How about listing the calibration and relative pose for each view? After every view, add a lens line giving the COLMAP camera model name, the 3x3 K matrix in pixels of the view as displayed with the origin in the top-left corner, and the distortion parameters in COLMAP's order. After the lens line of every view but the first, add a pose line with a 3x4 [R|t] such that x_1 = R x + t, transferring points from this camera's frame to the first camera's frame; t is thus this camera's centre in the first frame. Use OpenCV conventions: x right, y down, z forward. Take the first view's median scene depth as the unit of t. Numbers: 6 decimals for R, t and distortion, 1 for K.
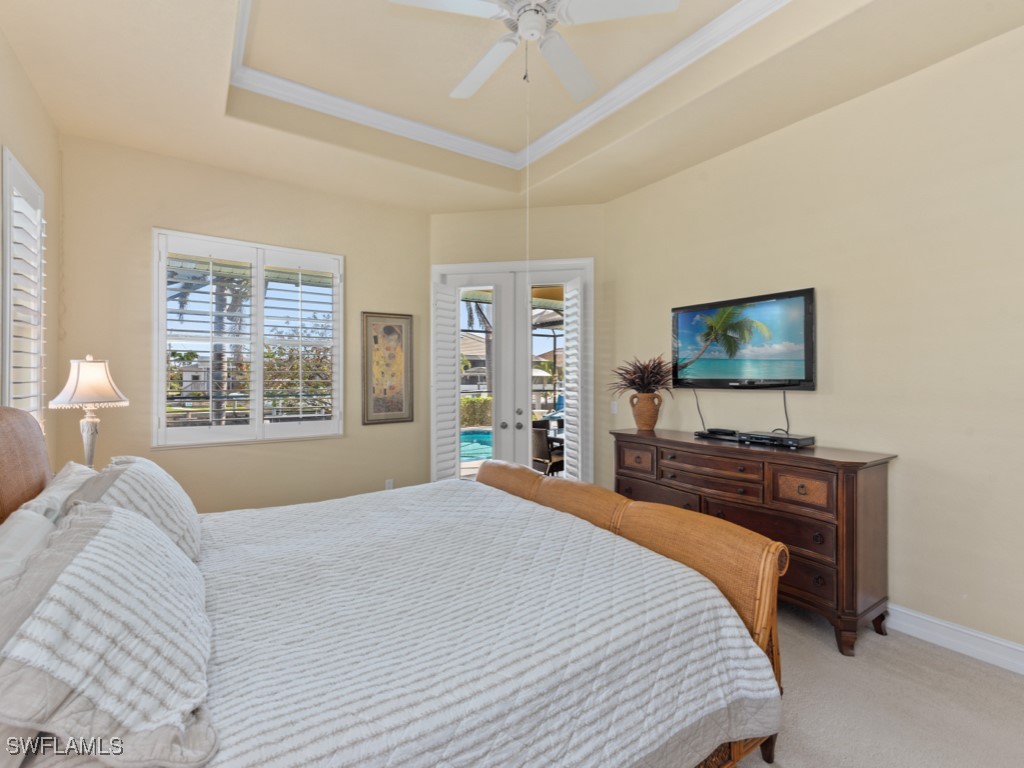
lens RADIAL K [[486.3, 0, 517.4], [0, 486.3, 375.4], [0, 0, 1]] dist [0.004291, -0.001250]
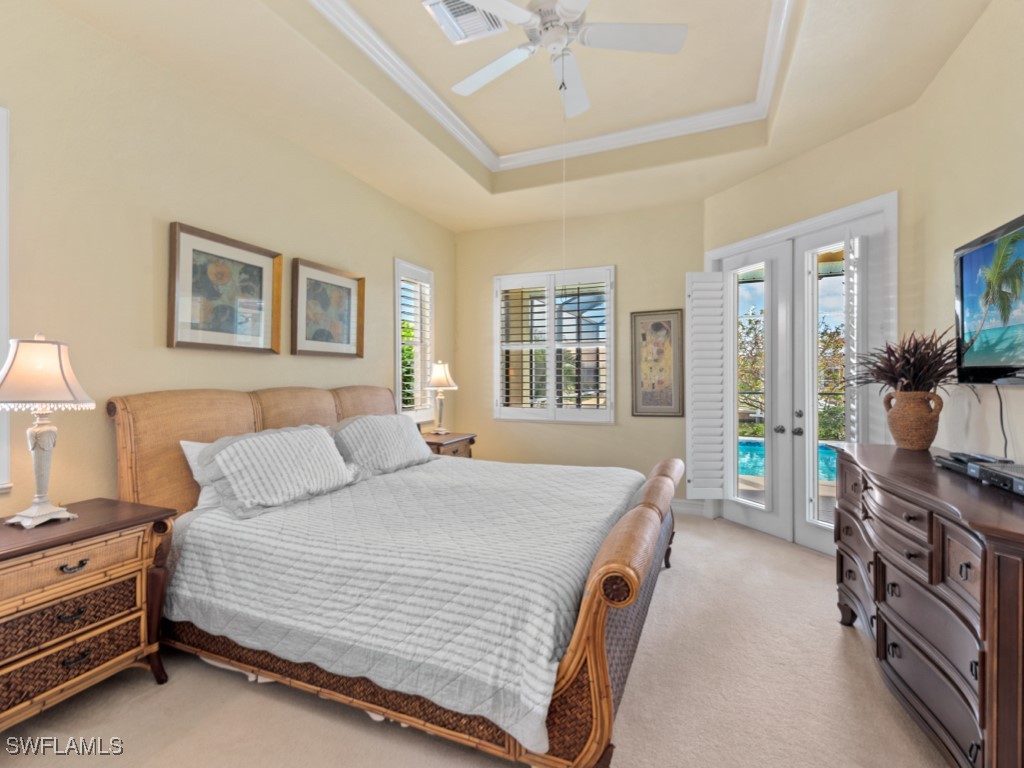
lens RADIAL K [[500.7, 0, 512.0], [0, 500.7, 384.0], [0, 0, 1]] dist [0.004253, -0.000132]
pose [[0.513014, 0.007695, -0.858346, 0.504299], [0.004853, 0.999918, 0.011864, 0.015076], [0.858366, -0.010252, 0.512935, 0.190653]]
